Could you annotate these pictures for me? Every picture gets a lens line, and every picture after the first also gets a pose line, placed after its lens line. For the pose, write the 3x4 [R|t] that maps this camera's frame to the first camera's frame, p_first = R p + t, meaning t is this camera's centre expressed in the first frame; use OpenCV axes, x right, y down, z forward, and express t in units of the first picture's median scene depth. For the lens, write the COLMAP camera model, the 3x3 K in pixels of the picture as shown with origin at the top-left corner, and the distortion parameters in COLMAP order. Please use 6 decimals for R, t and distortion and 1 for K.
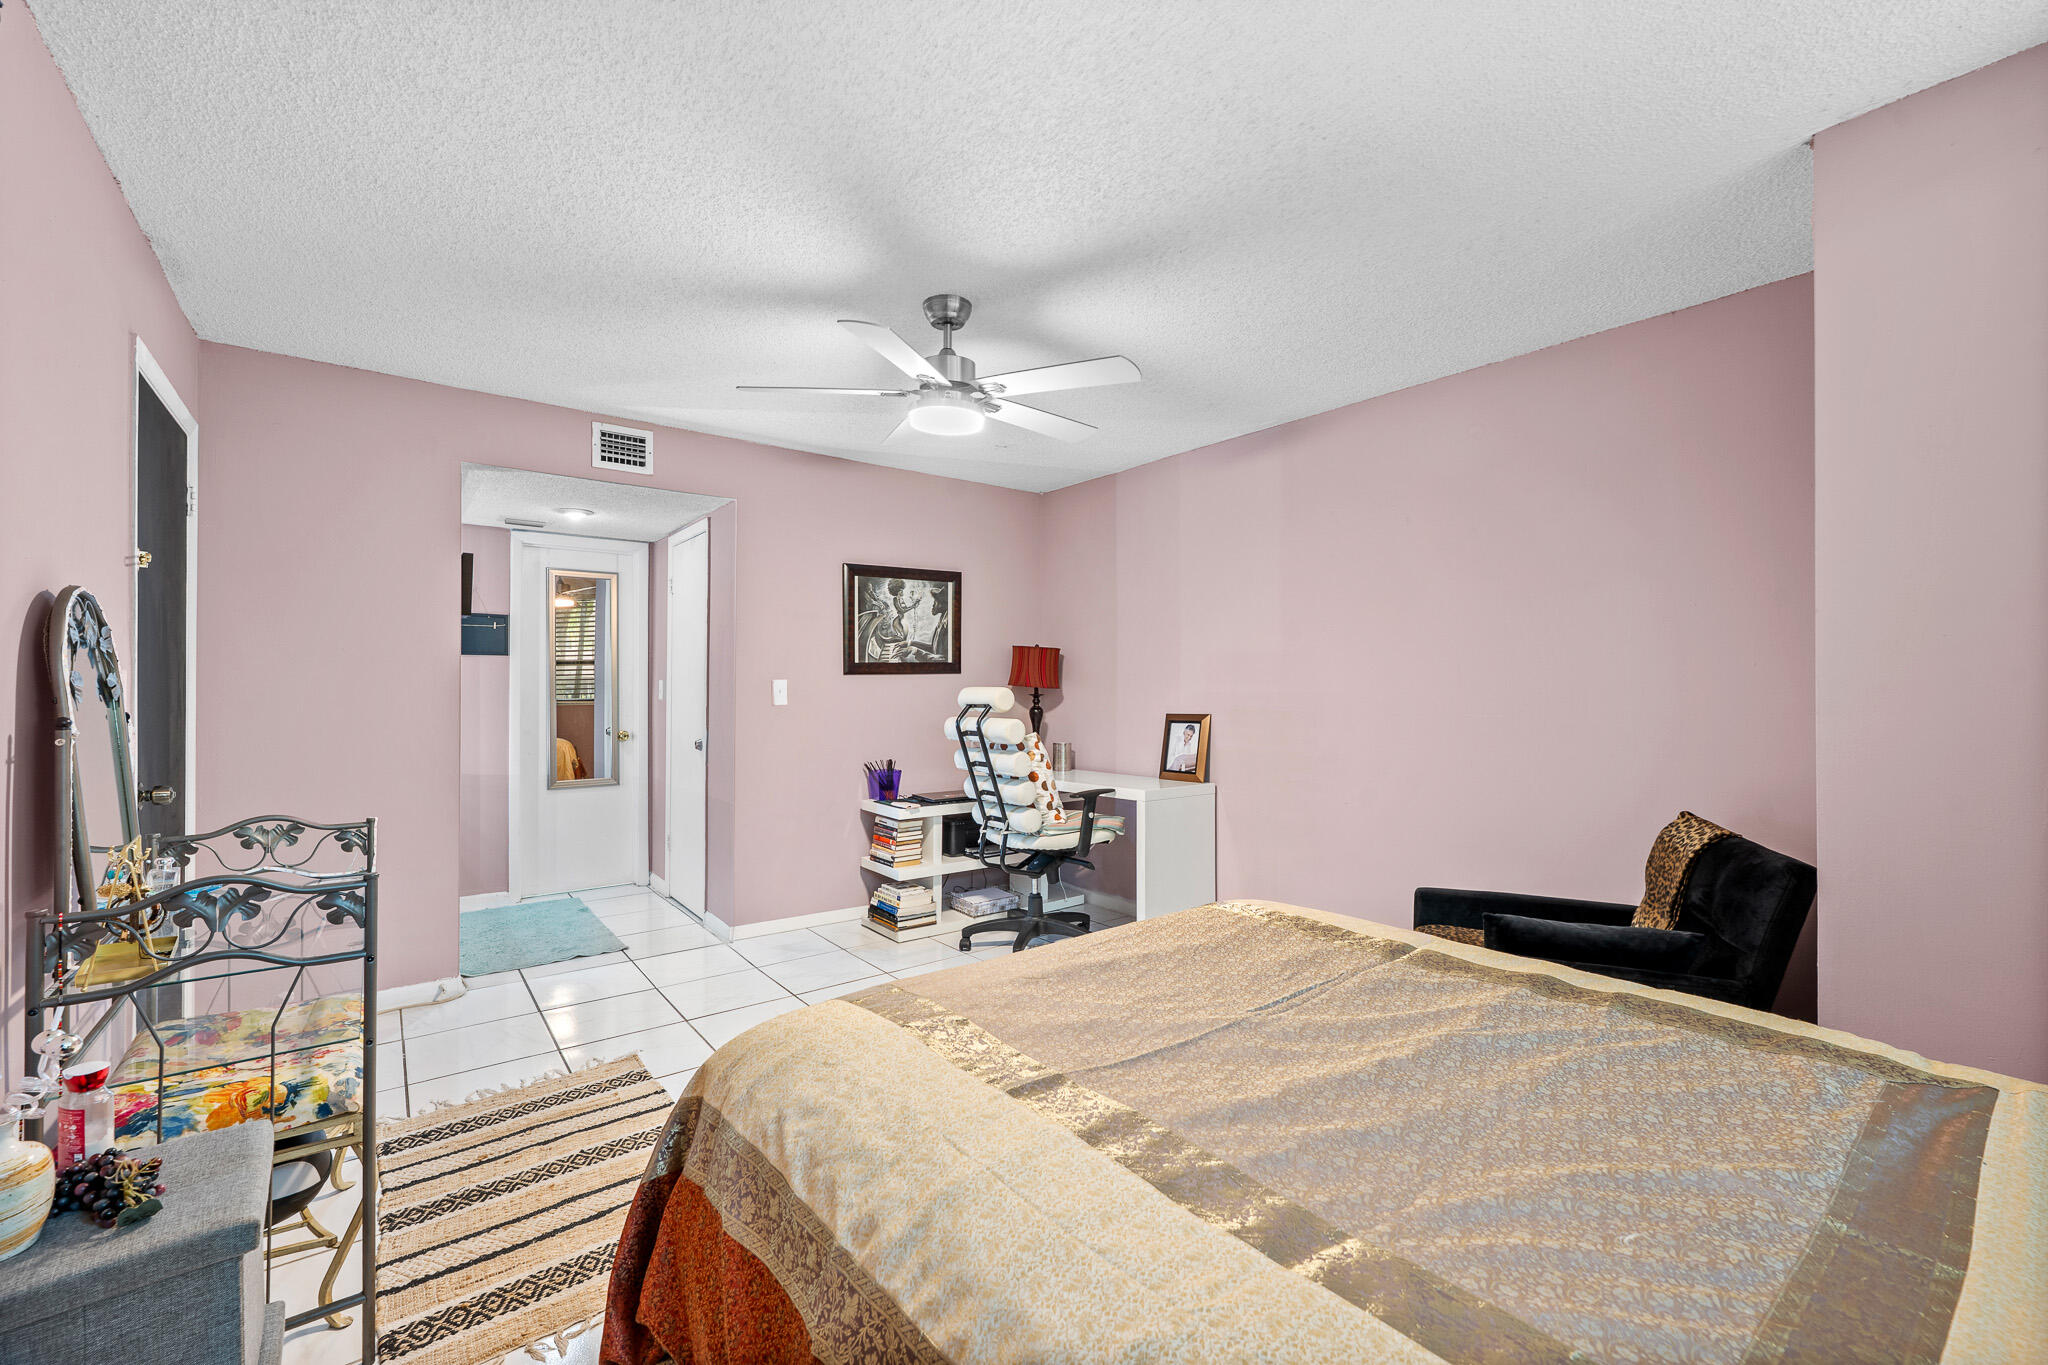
lens RADIAL K [[819.0, 0, 1026.4], [0, 819.0, 691.2], [0, 0, 1]] dist [0.002005, -0.000575]
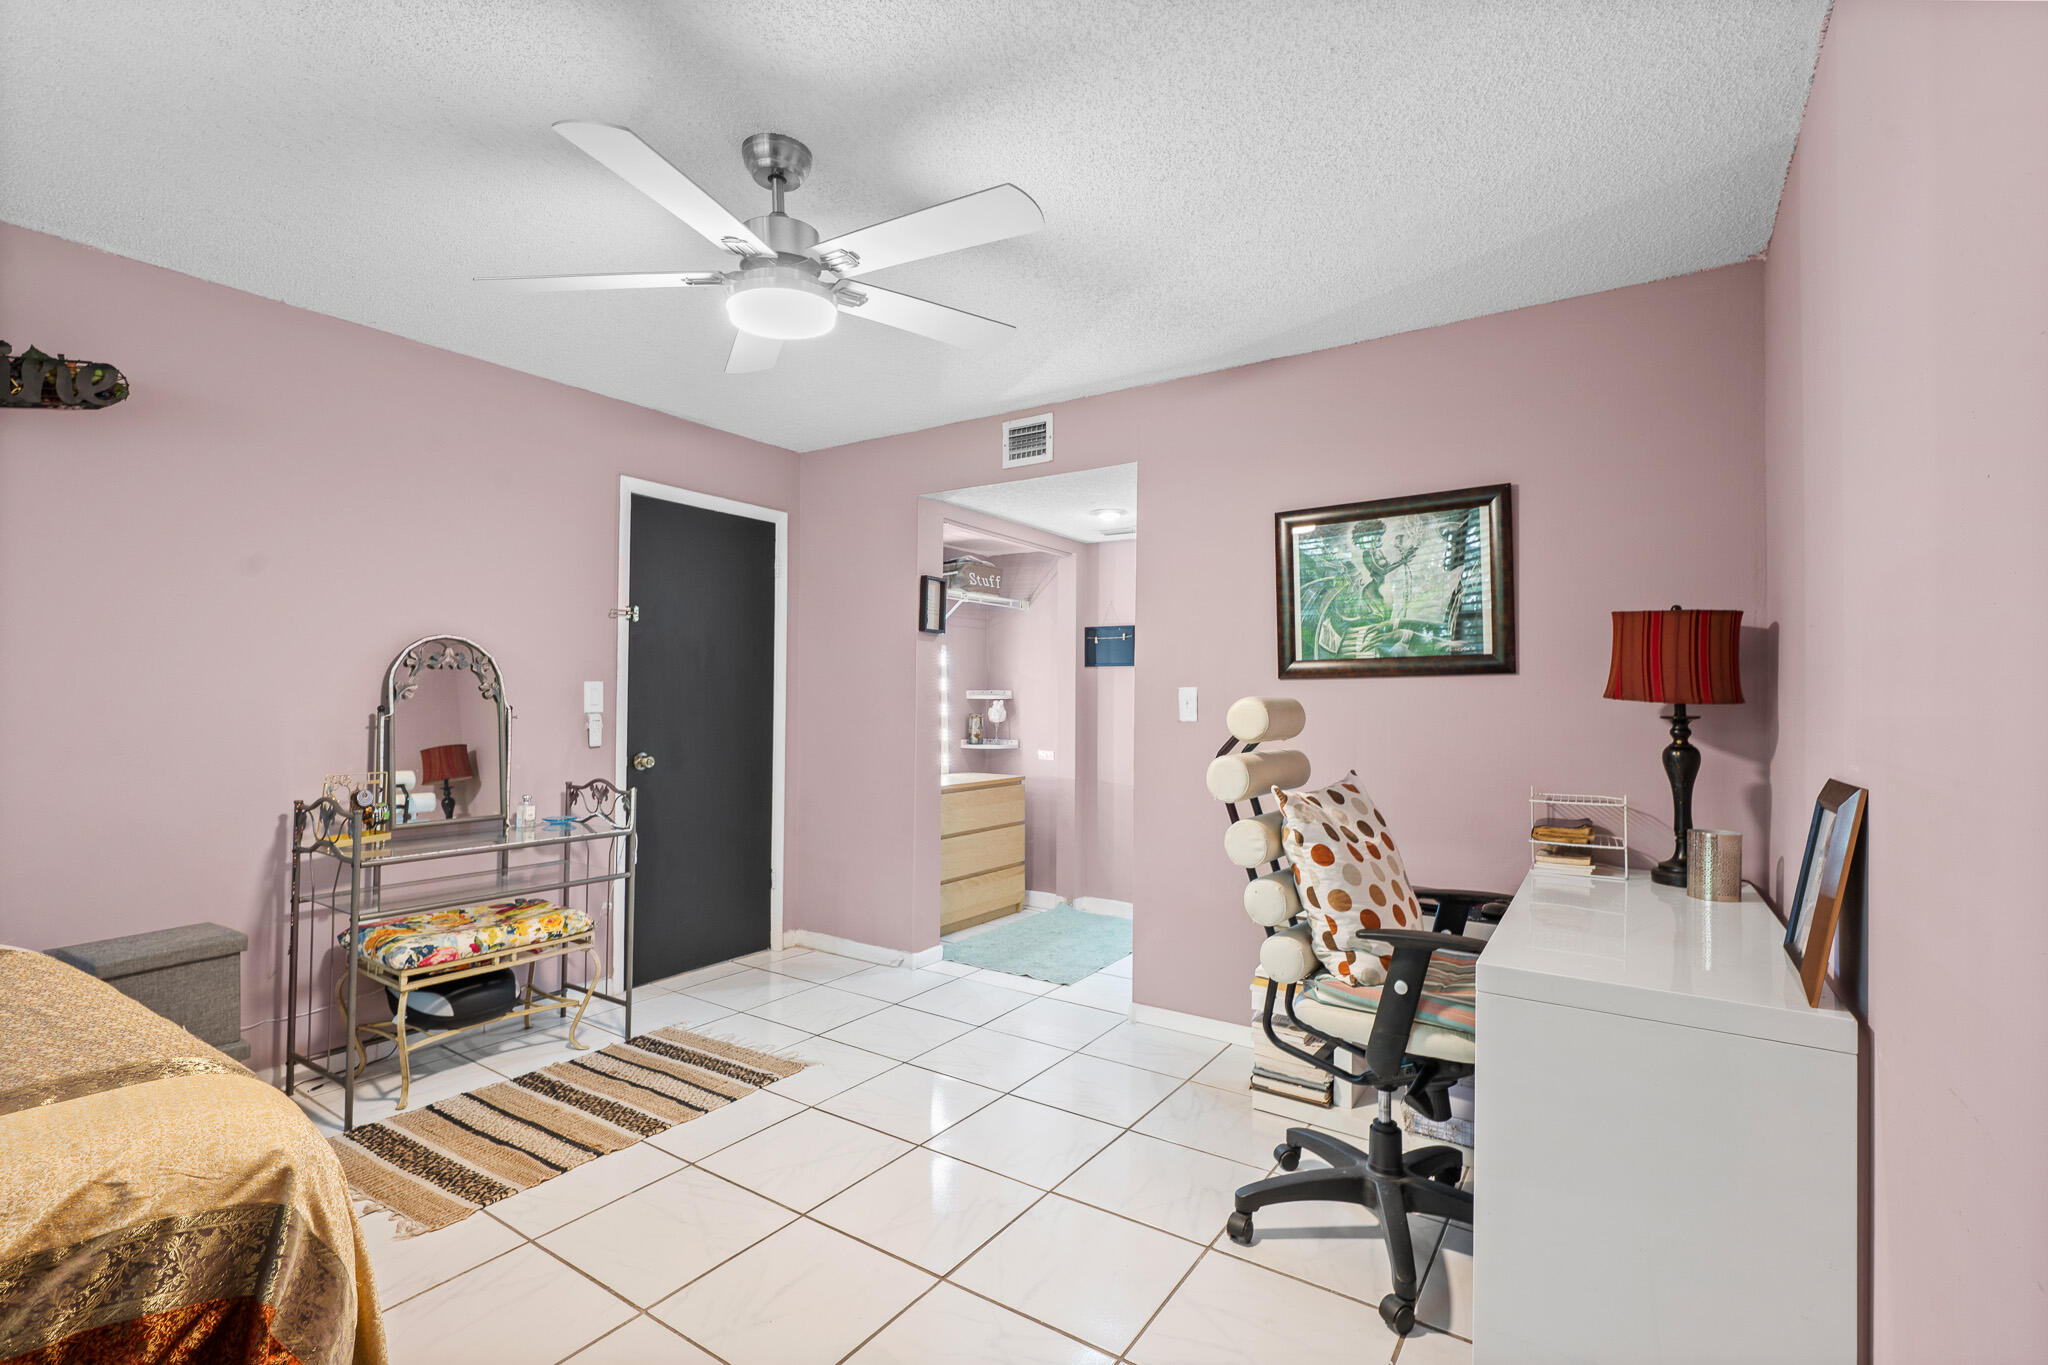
lens RADIAL K [[935.4, 0, 1021.2], [0, 935.4, 674.3], [0, 0, 1]] dist [0.002089, 0.000293]
pose [[0.309994, -0.018235, -0.950564, 0.419106], [-0.013467, 0.999632, -0.023568, -0.002990], [0.950643, 0.020107, 0.309634, 0.540243]]
